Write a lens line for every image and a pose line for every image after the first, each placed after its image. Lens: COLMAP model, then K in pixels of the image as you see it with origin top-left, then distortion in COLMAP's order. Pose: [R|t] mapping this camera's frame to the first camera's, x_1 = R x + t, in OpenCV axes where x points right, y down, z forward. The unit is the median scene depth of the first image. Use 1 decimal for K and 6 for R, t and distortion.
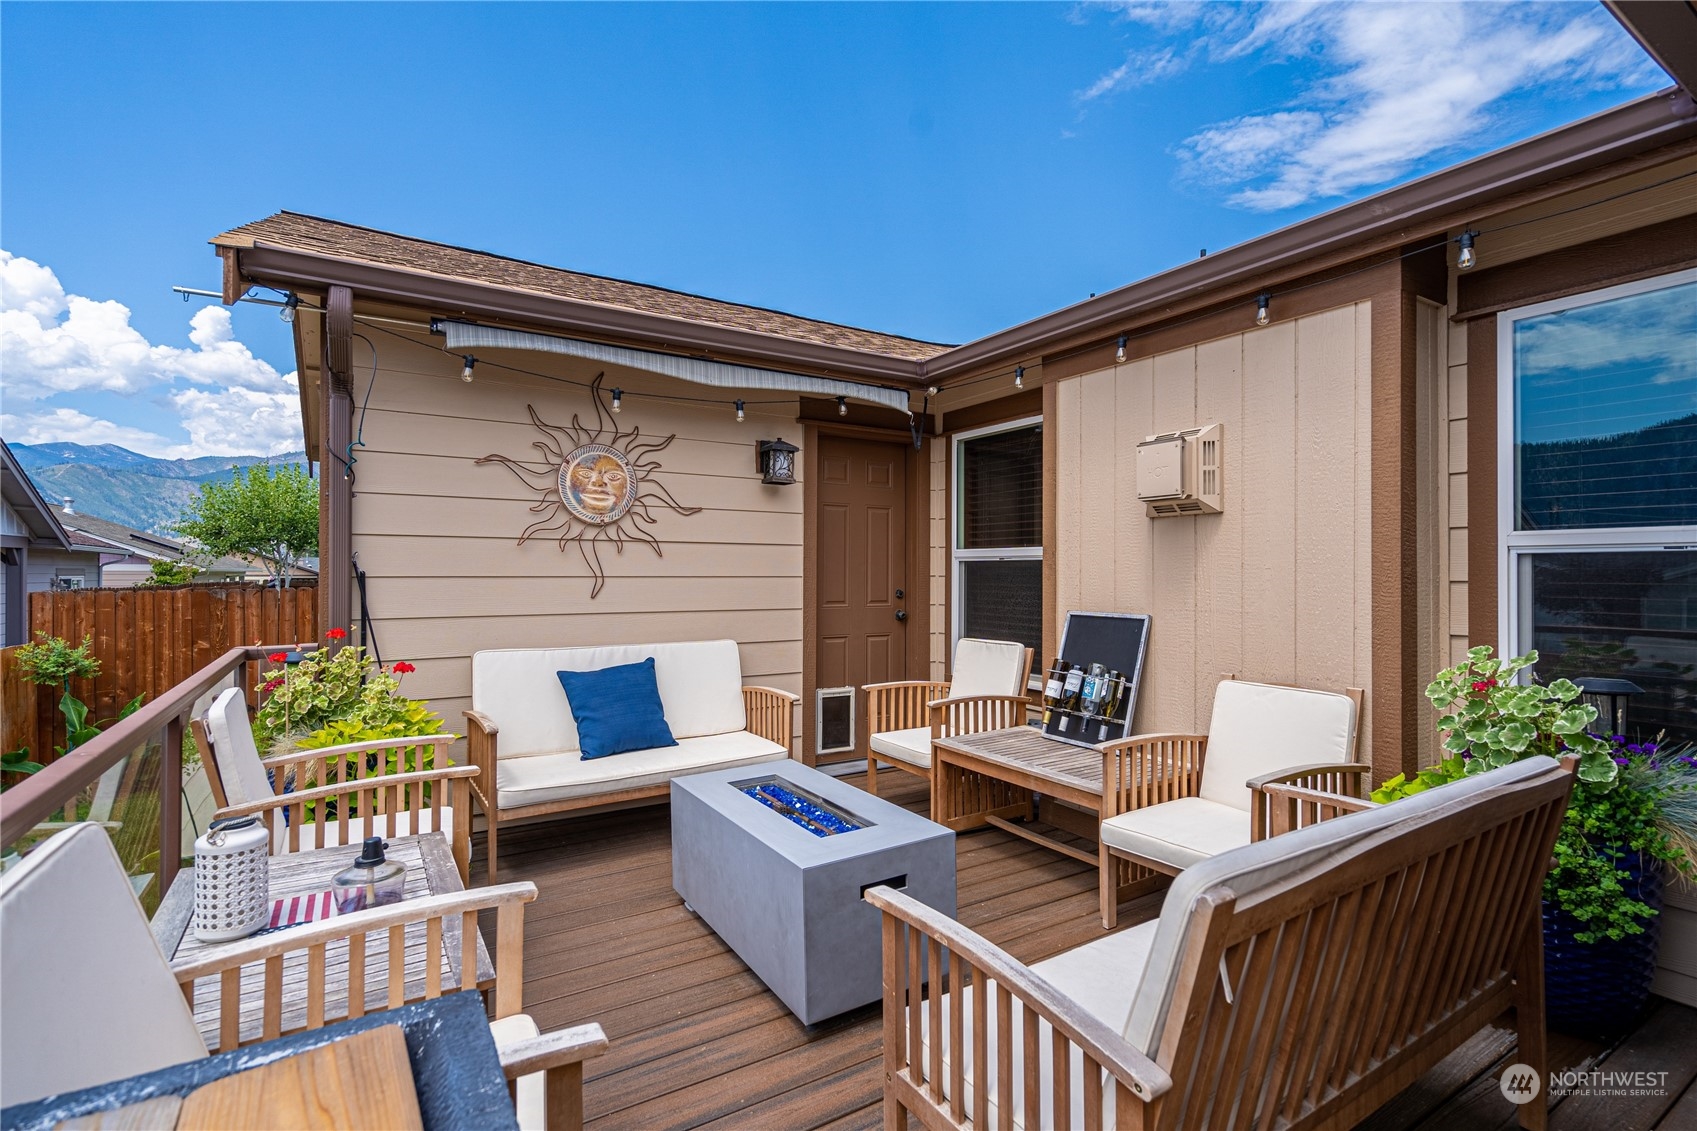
lens RADIAL K [[809.9, 0, 820.3], [0, 809.9, 563.8], [0, 0, 1]] dist [-0.001919, -0.000418]
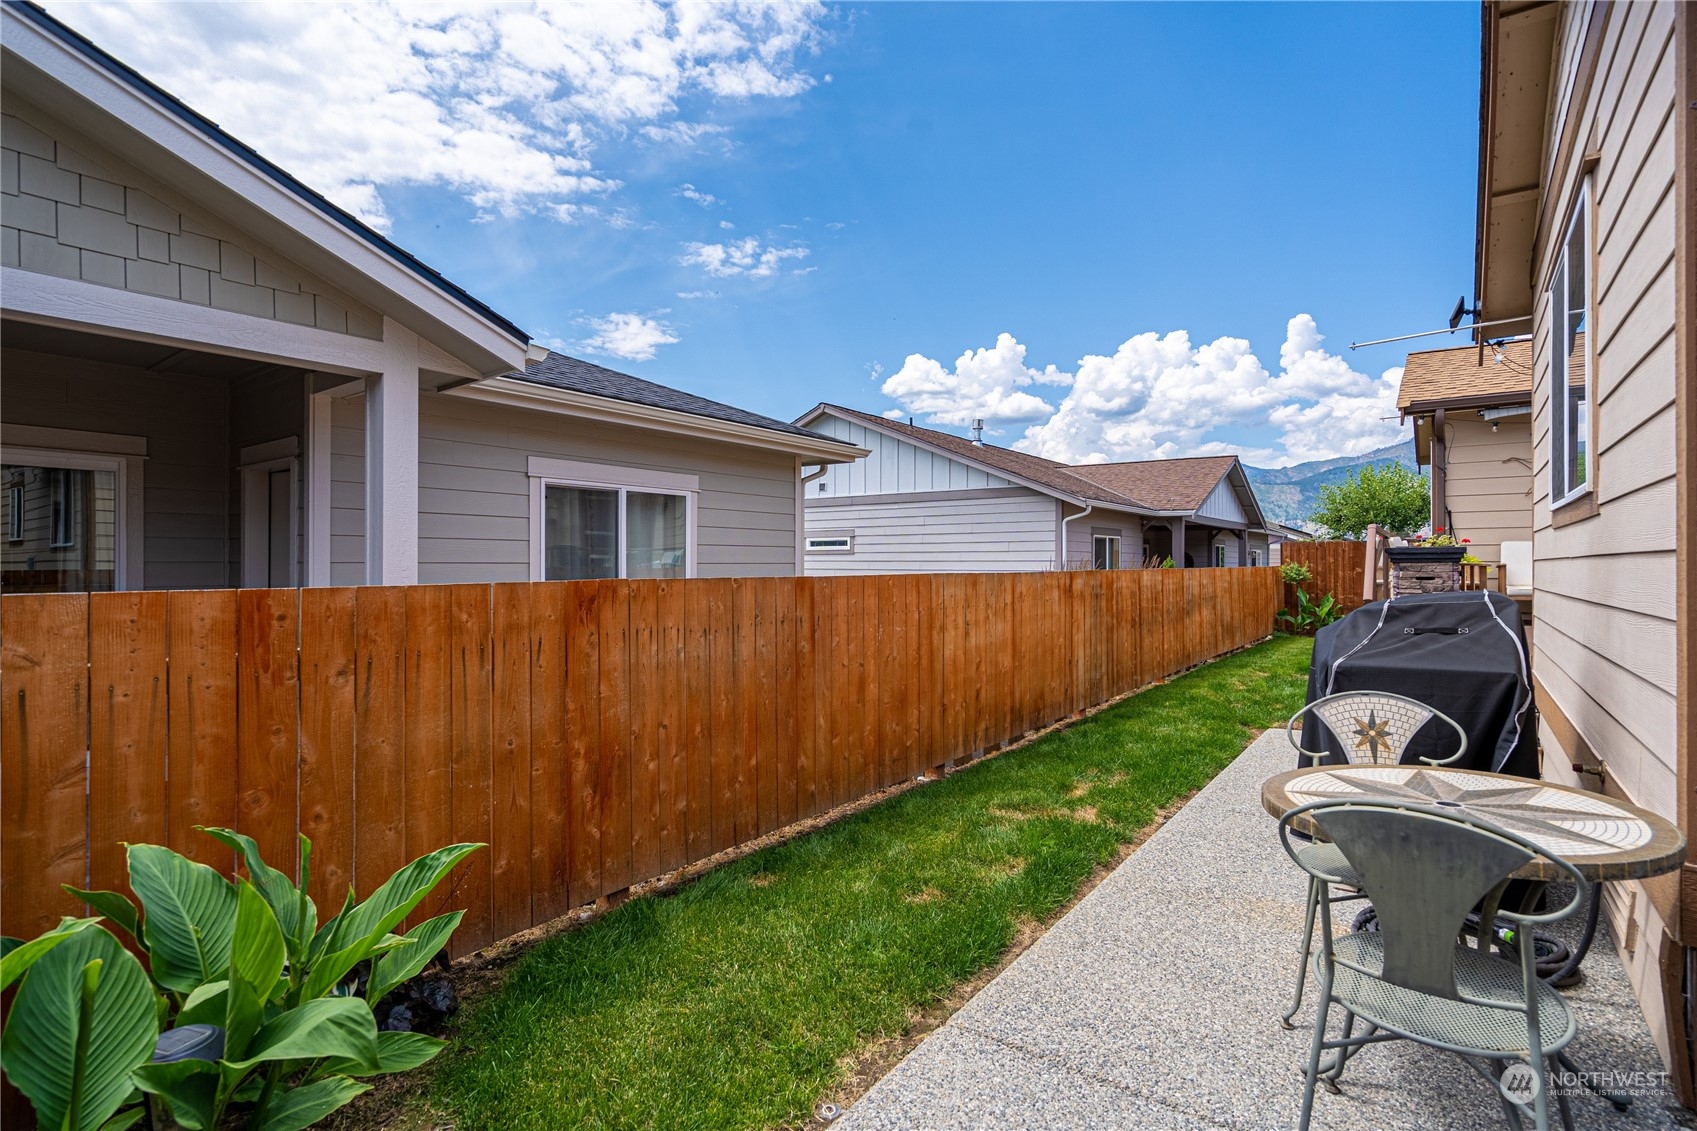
lens RADIAL K [[809.9, 0, 820.3], [0, 809.9, 563.8], [0, 0, 1]] dist [-0.001919, -0.000418]
pose [[0.377872, -0.003030, -0.925853, 0.386506], [0.006900, 0.999976, -0.000457, 0.060767], [0.925832, -0.006216, 0.377884, -0.666718]]
